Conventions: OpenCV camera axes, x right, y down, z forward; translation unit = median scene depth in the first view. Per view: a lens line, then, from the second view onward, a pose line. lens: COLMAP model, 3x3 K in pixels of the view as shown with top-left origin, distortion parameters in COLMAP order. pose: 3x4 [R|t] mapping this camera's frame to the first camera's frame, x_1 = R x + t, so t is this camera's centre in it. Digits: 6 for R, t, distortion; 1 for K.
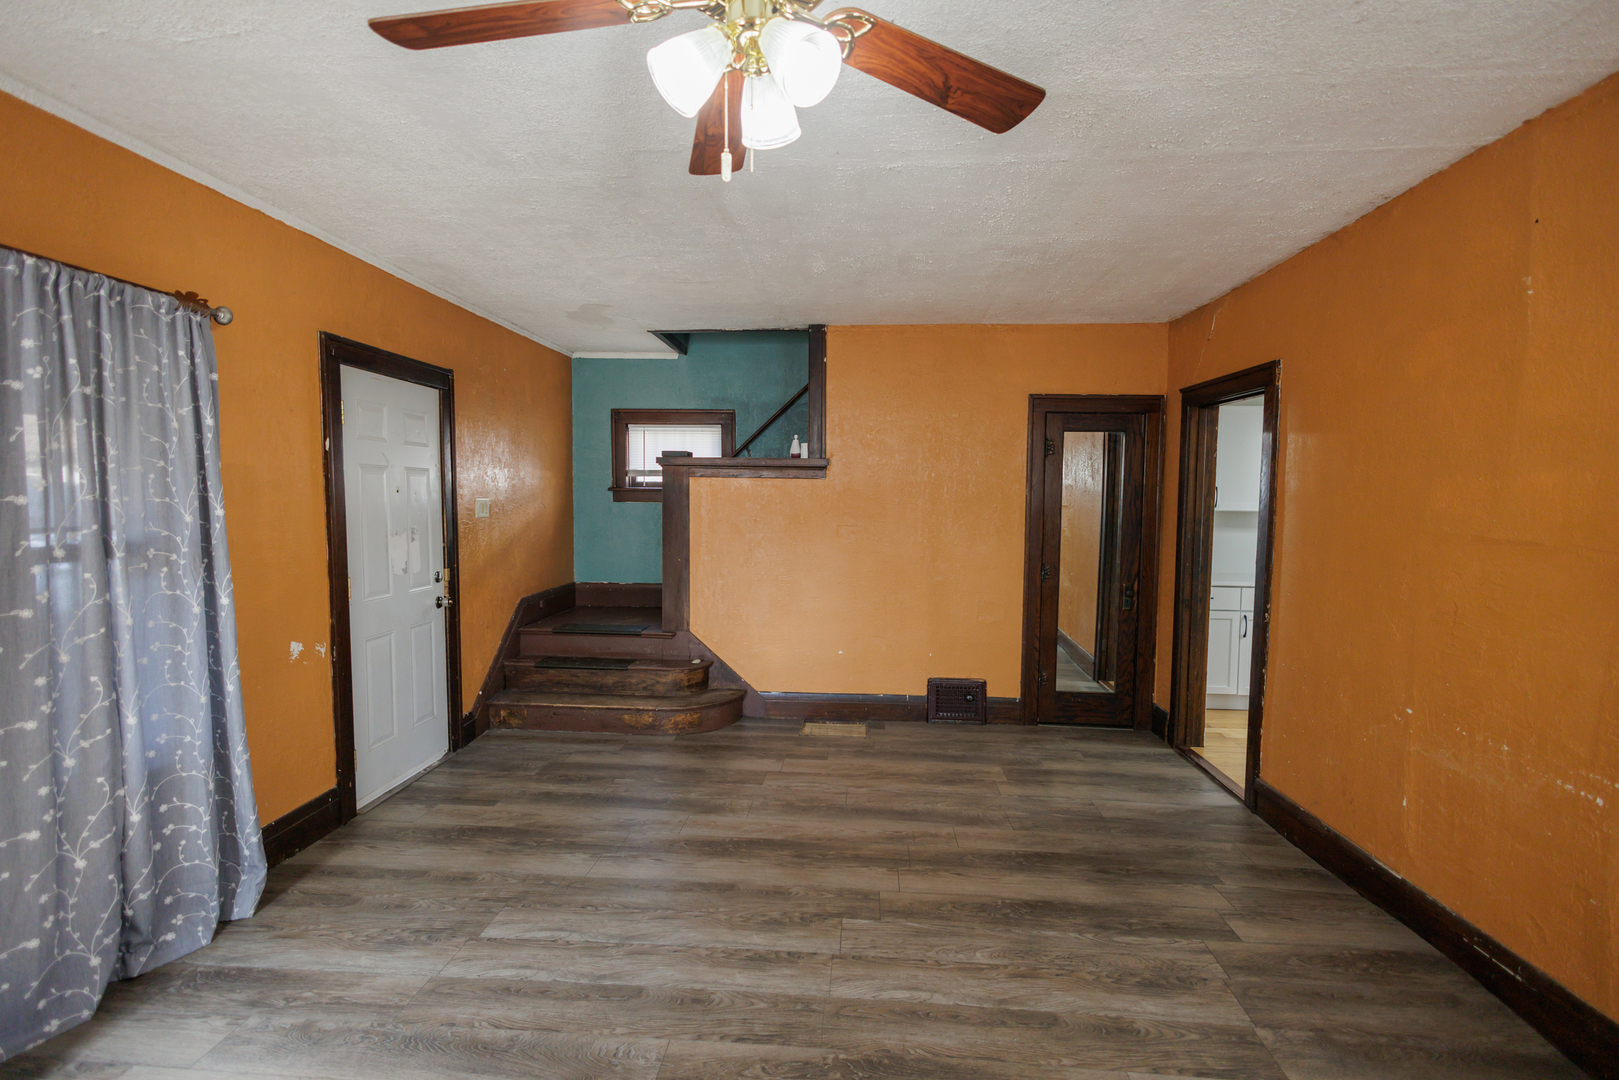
lens RADIAL K [[761.6, 0, 808.8], [0, 761.6, 547.3], [0, 0, 1]] dist [0.011660, -0.001106]
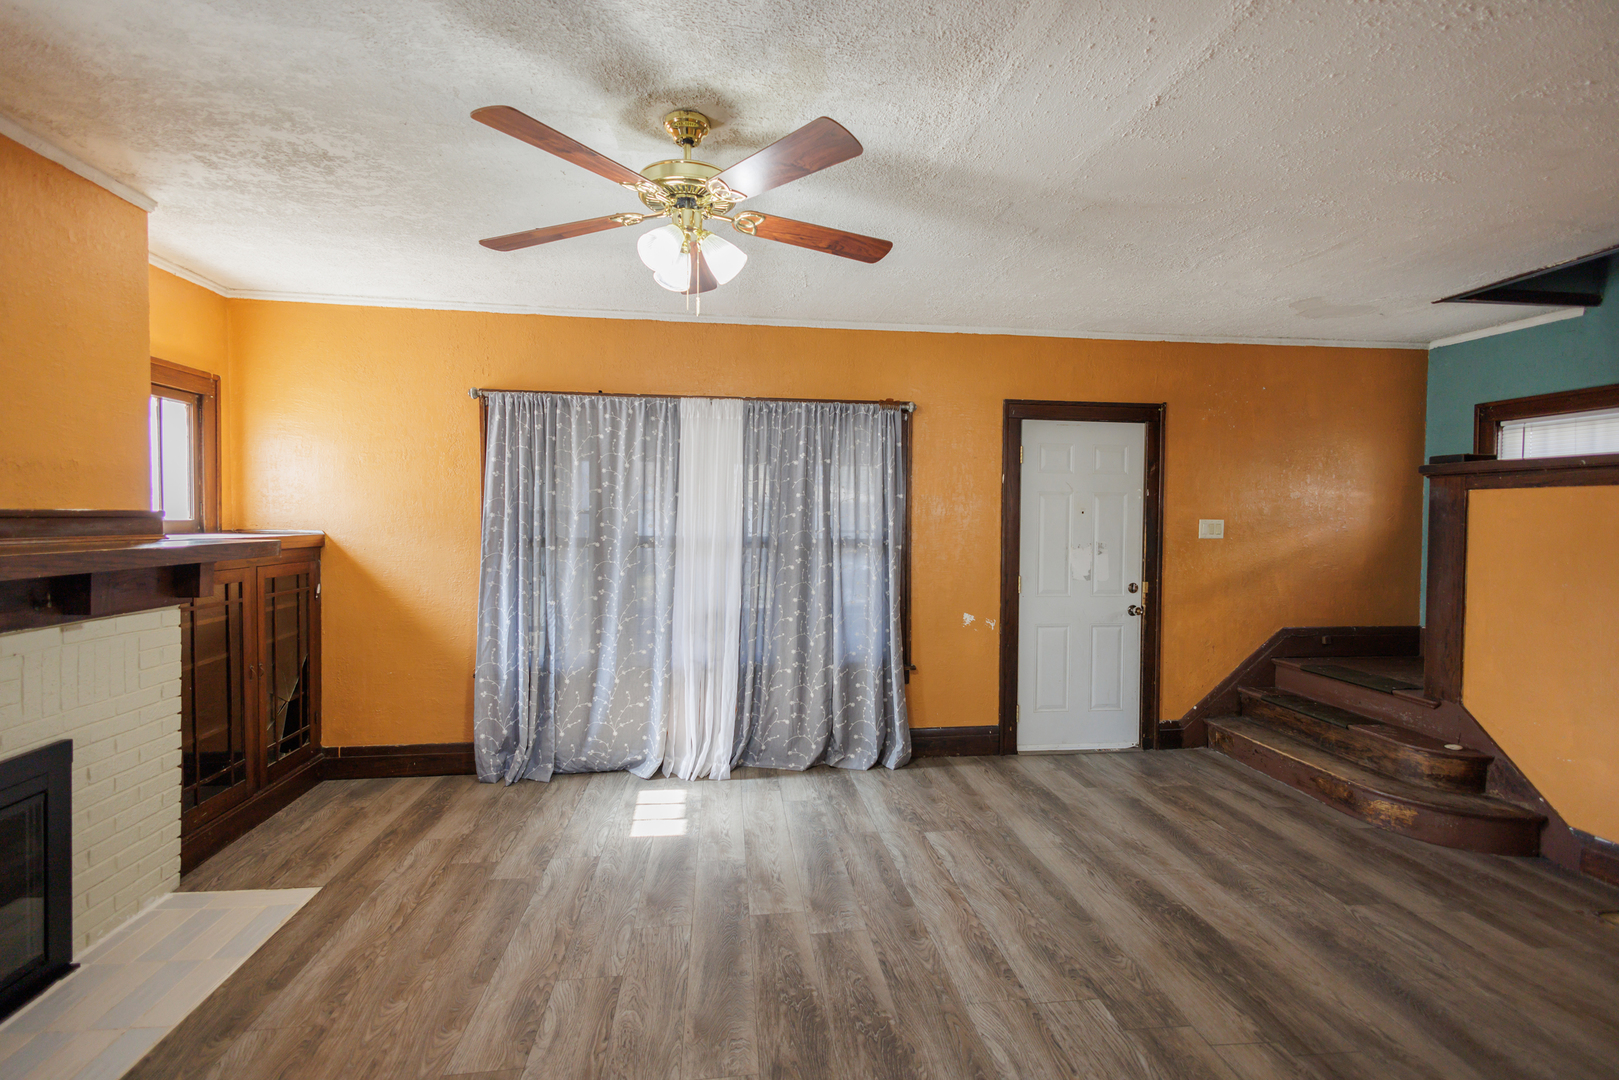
lens RADIAL K [[740.1, 0, 806.9], [0, 740.1, 540.3], [0, 0, 1]] dist [0.013701, -0.000543]
pose [[0.190383, 0.020990, -0.981486, 0.620798], [-0.074171, 0.997221, 0.006939, -0.004213], [0.978904, 0.071477, 0.191411, 0.382425]]
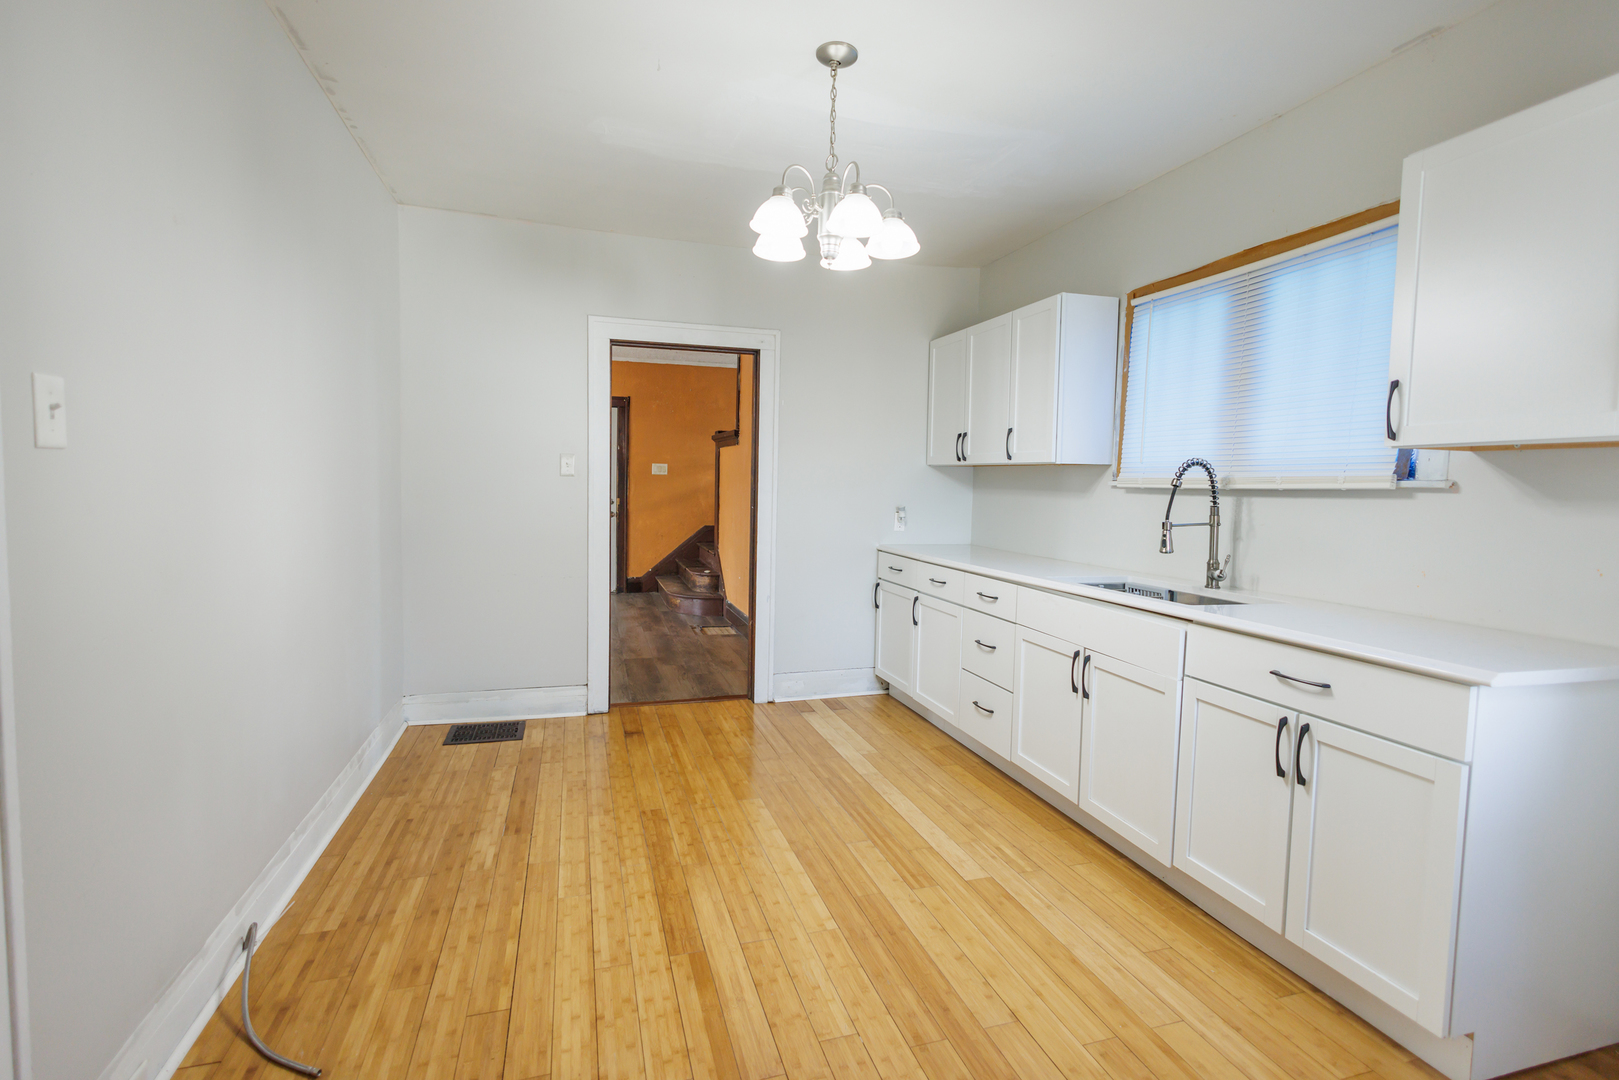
lens RADIAL K [[757.0, 0, 809.5], [0, 757.0, 540.0], [0, 0, 1]] dist [-0.002235, -0.000460]
pose [[0.352021, 0.069483, -0.933409, 1.912367], [-0.087006, 0.995352, 0.041281, 0.014715], [0.931939, 0.066680, 0.356431, 0.967212]]
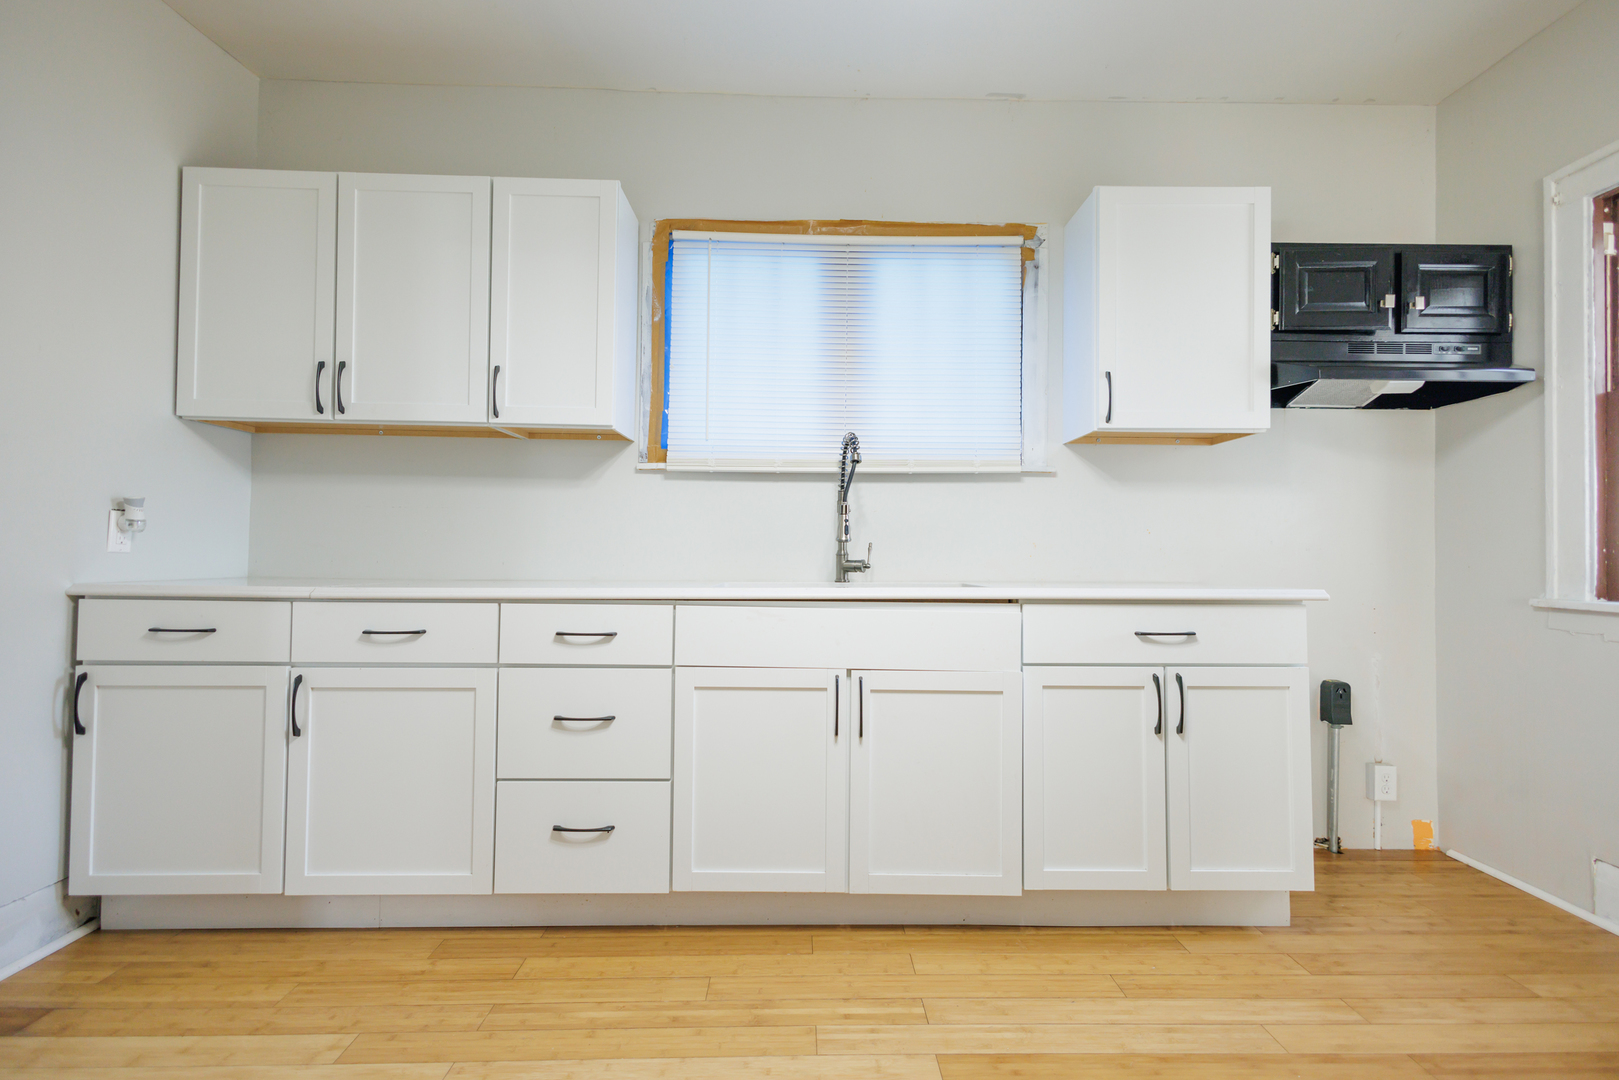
lens RADIAL K [[755.4, 0, 825.2], [0, 755.4, 540.9], [0, 0, 1]] dist [0.007440, -0.000515]
pose [[0.996723, 0.004838, 0.080743, 1.222366], [0.002181, 0.996240, -0.086612, 0.086244], [-0.080859, 0.086505, 0.992965, 0.943684]]
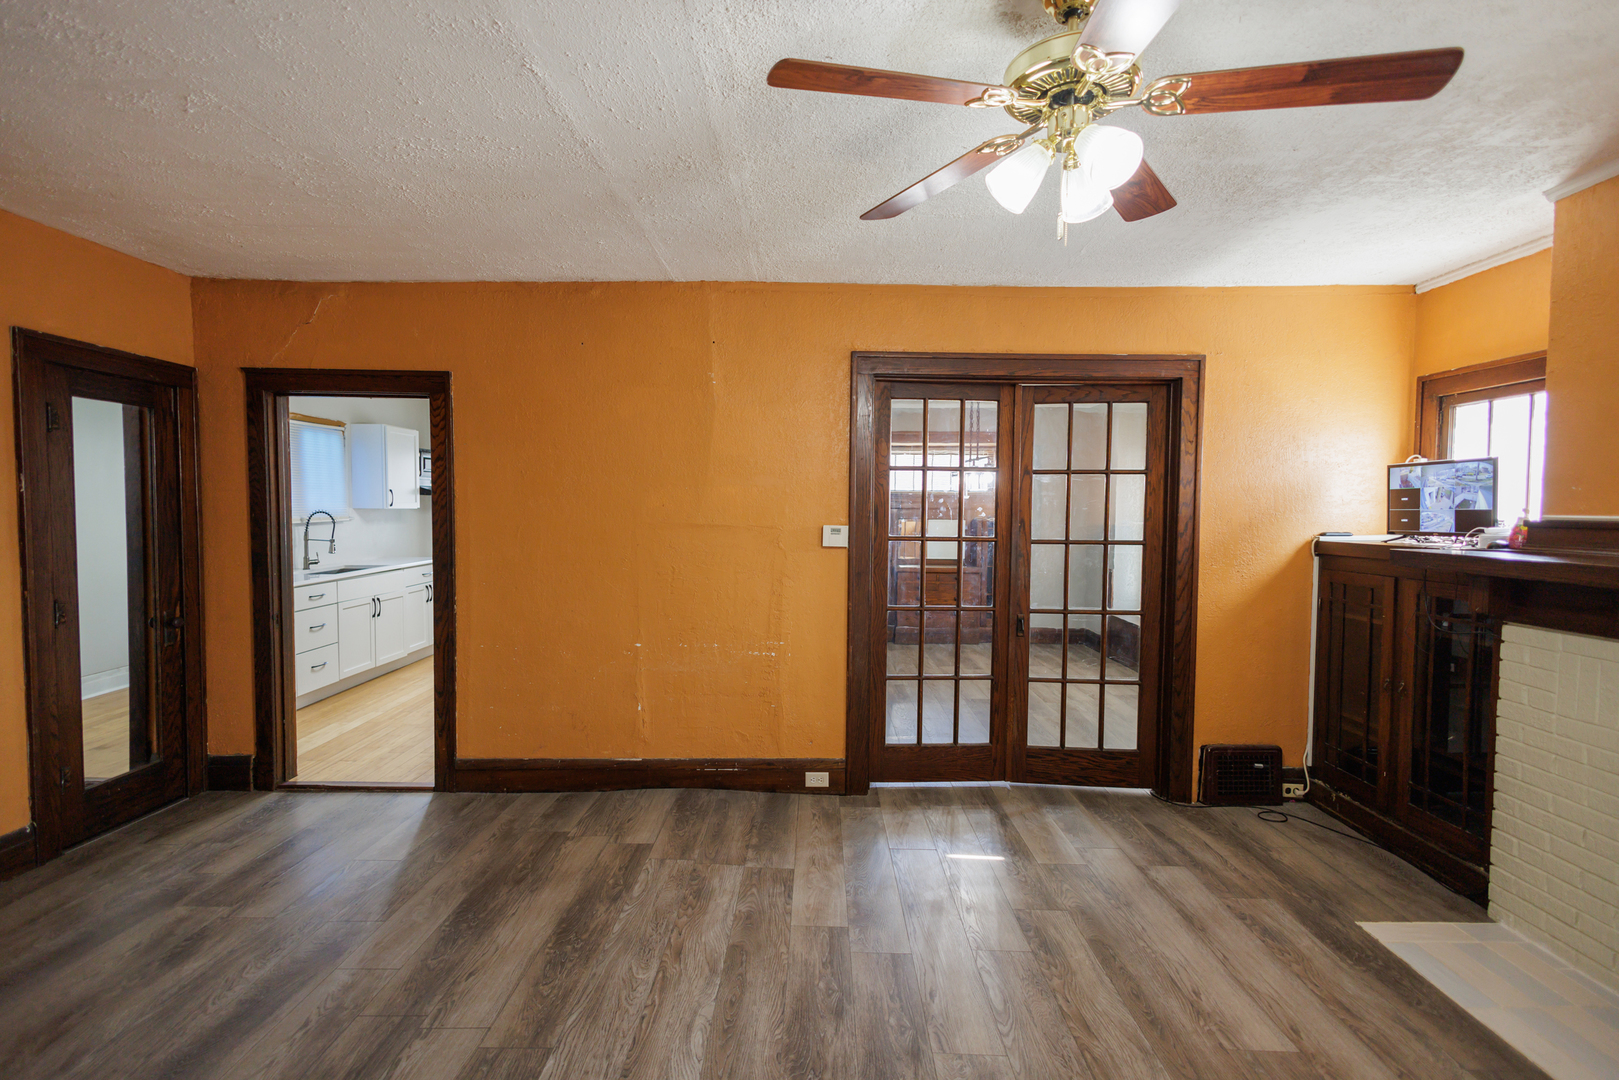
lens RADIAL K [[740.1, 0, 806.9], [0, 740.1, 540.3], [0, 0, 1]] dist [0.013701, -0.000543]
pose [[-0.055284, -0.057137, 0.996834, -0.505085], [0.059809, 0.996379, 0.060428, -0.041284], [-0.996678, 0.062961, -0.051667, 0.590377]]
